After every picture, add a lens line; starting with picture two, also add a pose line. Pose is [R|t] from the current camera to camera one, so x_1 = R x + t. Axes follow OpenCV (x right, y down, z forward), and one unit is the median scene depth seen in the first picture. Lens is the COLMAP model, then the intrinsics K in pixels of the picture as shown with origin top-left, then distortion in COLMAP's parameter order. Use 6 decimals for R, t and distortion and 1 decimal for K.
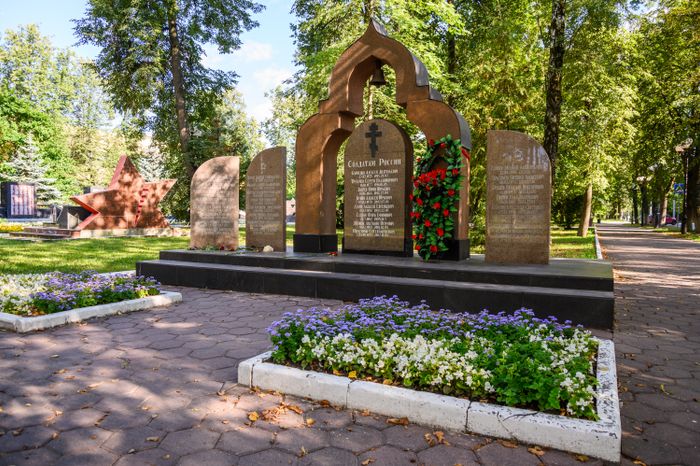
lens RADIAL K [[472.4, 0, 353.8], [0, 472.4, 228.5], [0, 0, 1]] dist [-0.032894, -0.000129]
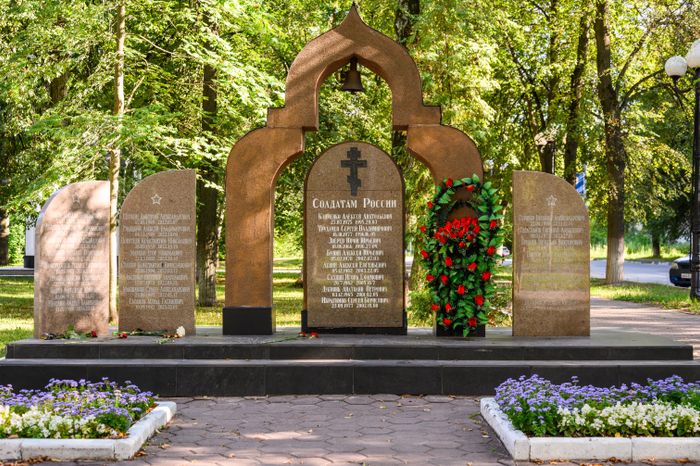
lens RADIAL K [[1022.5, 0, 349.5], [0, 1022.5, 234.2], [0, 0, 1]] dist [-0.005322, 0.000000]
pose [[0.889750, 0.000178, 0.456448, -0.674231], [0.017402, 0.999260, -0.034311, -0.041051], [-0.456116, 0.038472, 0.889088, -0.362445]]
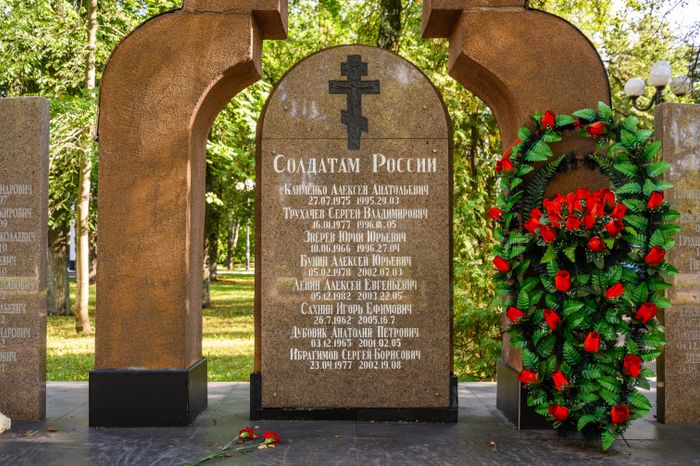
lens RADIAL K [[713.0, 0, 356.9], [0, 713.0, 235.5], [0, 0, 1]] dist [-0.023622, 0.000000]
pose [[0.872381, 0.008650, 0.488750, -0.226378], [0.016225, 0.998780, -0.046637, -0.059910], [-0.488557, 0.048615, 0.871177, 0.535140]]
